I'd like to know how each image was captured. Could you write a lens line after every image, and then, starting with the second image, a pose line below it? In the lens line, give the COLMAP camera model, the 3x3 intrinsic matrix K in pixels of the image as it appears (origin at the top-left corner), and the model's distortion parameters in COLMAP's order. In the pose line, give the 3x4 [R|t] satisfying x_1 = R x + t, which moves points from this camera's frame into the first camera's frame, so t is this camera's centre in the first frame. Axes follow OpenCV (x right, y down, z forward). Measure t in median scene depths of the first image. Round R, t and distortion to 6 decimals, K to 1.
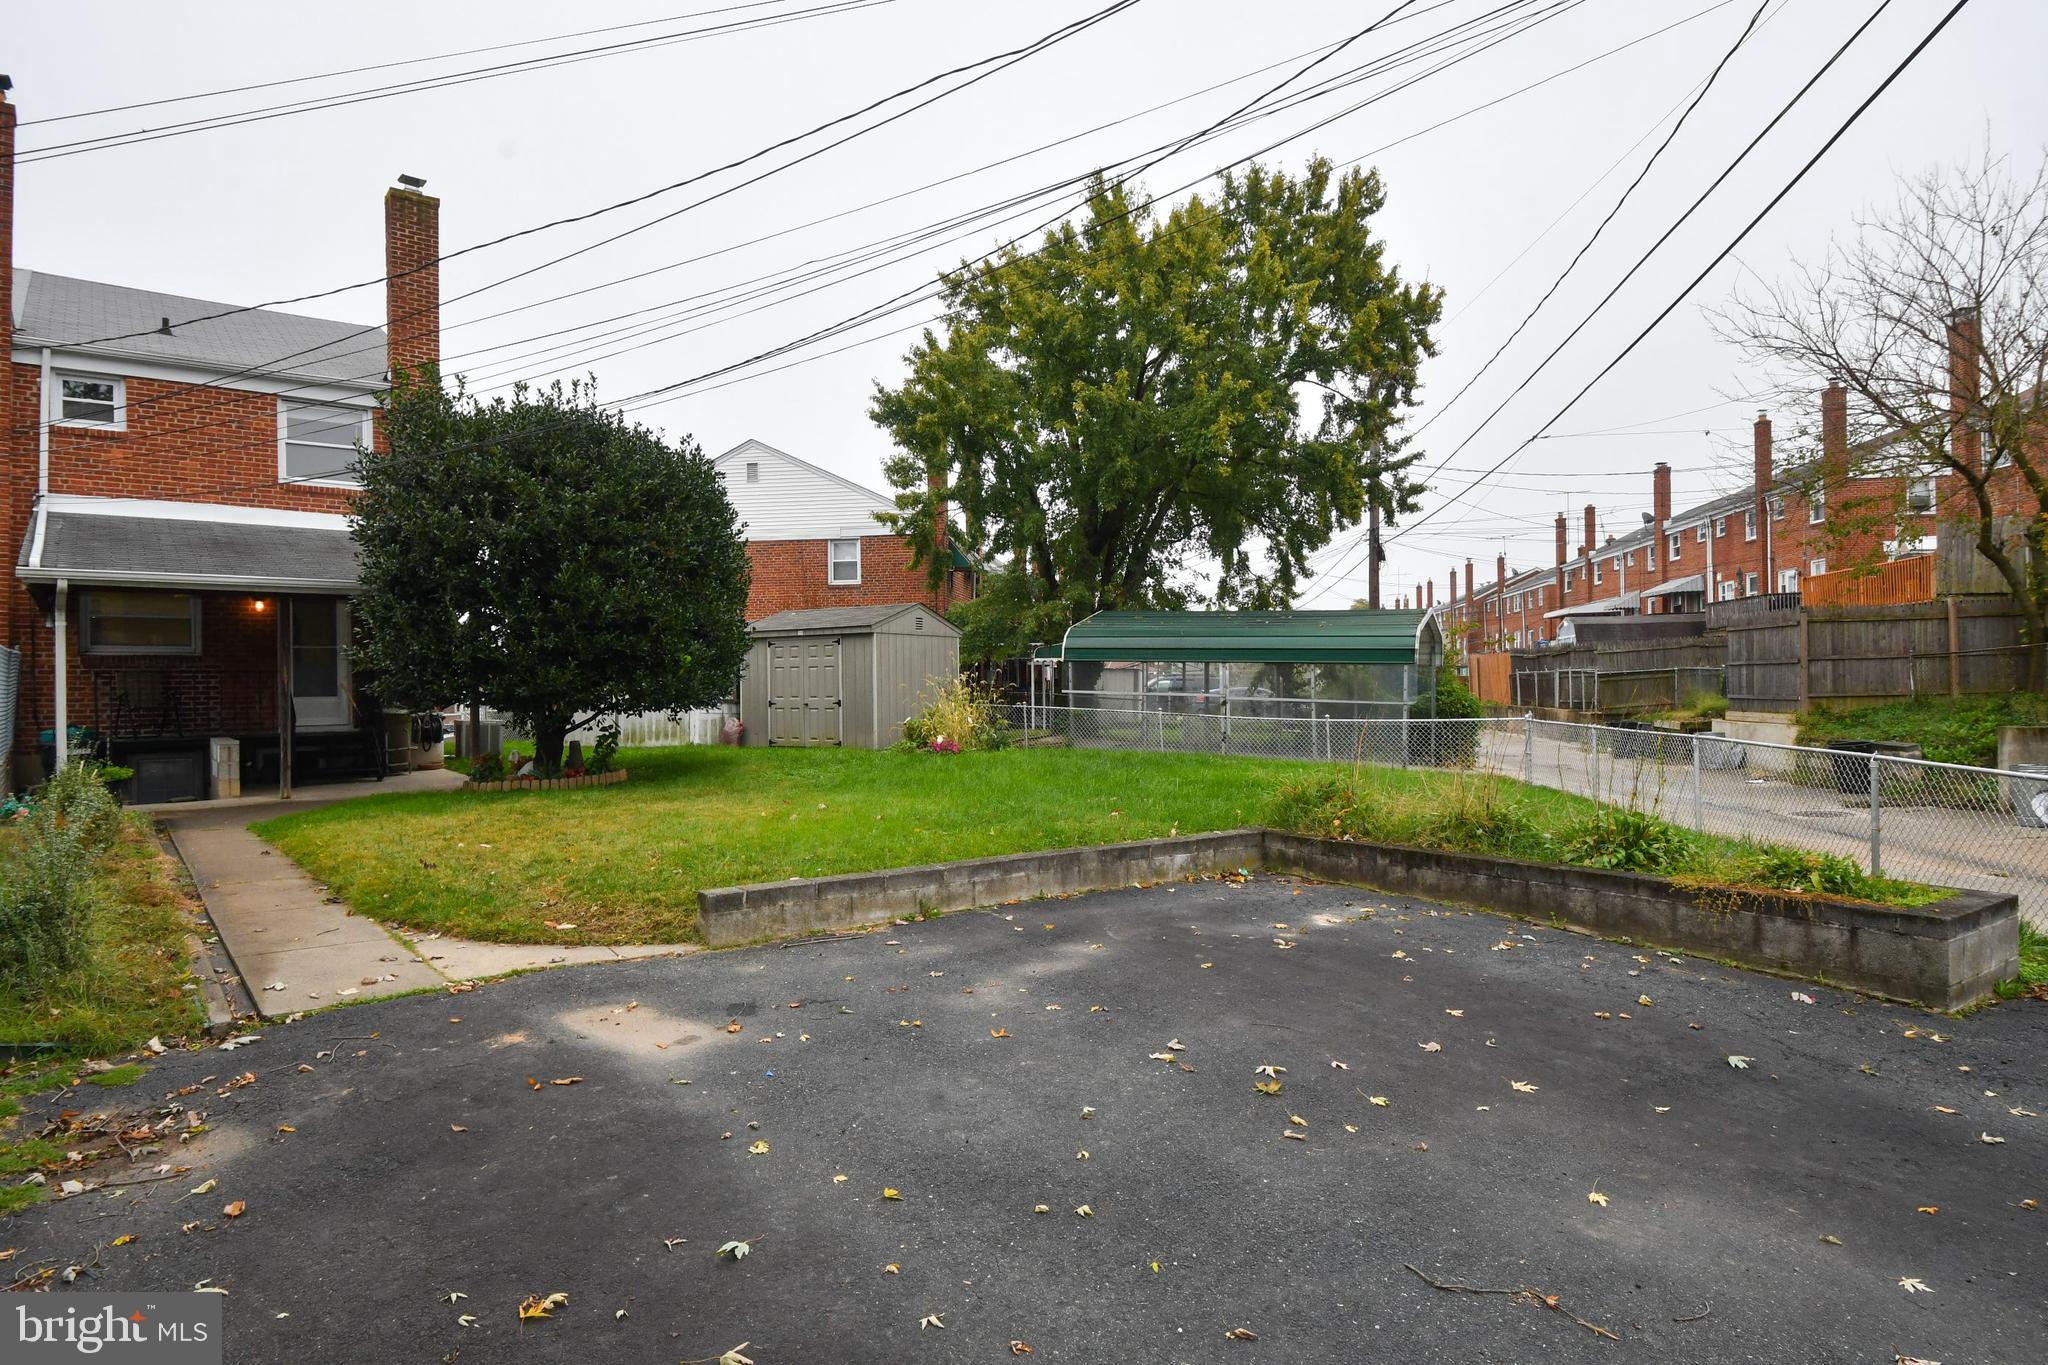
lens RADIAL K [[1121.8, 0, 1024.6], [0, 1121.8, 687.7], [0, 0, 1]] dist [0.019633, -0.034582]
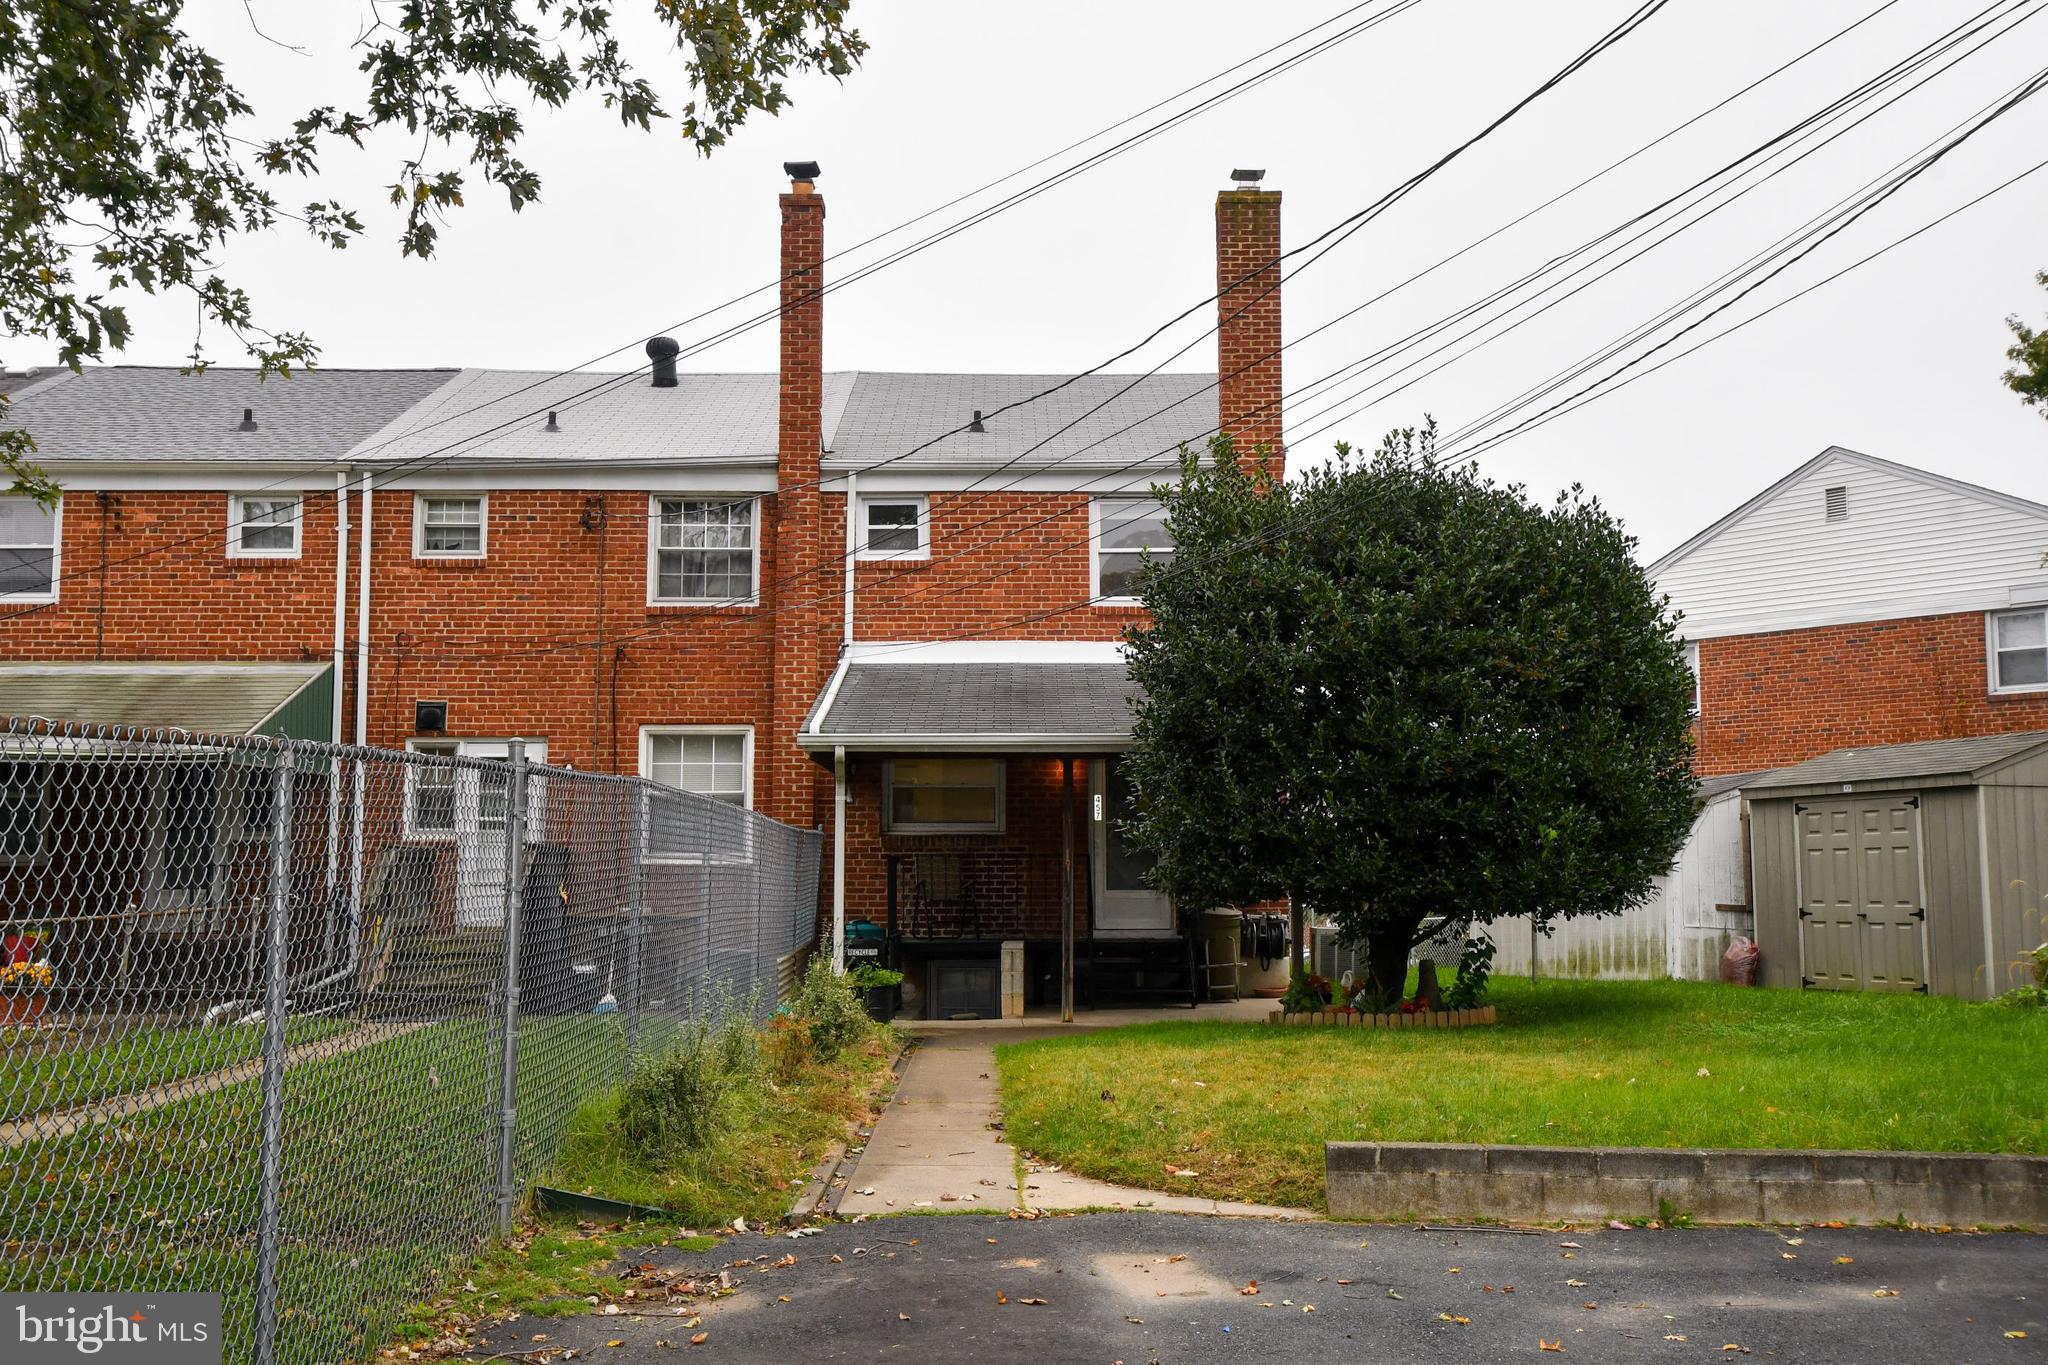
lens RADIAL K [[2017.6, 0, 1024.0], [0, 2017.6, 682.5], [0, 0, 1]] dist [0.095958, -0.115125]
pose [[0.773620, -0.055703, -0.631197, 0.187747], [-0.008727, 0.995097, -0.098513, 0.004647], [0.633590, 0.081720, 0.769341, -0.087388]]
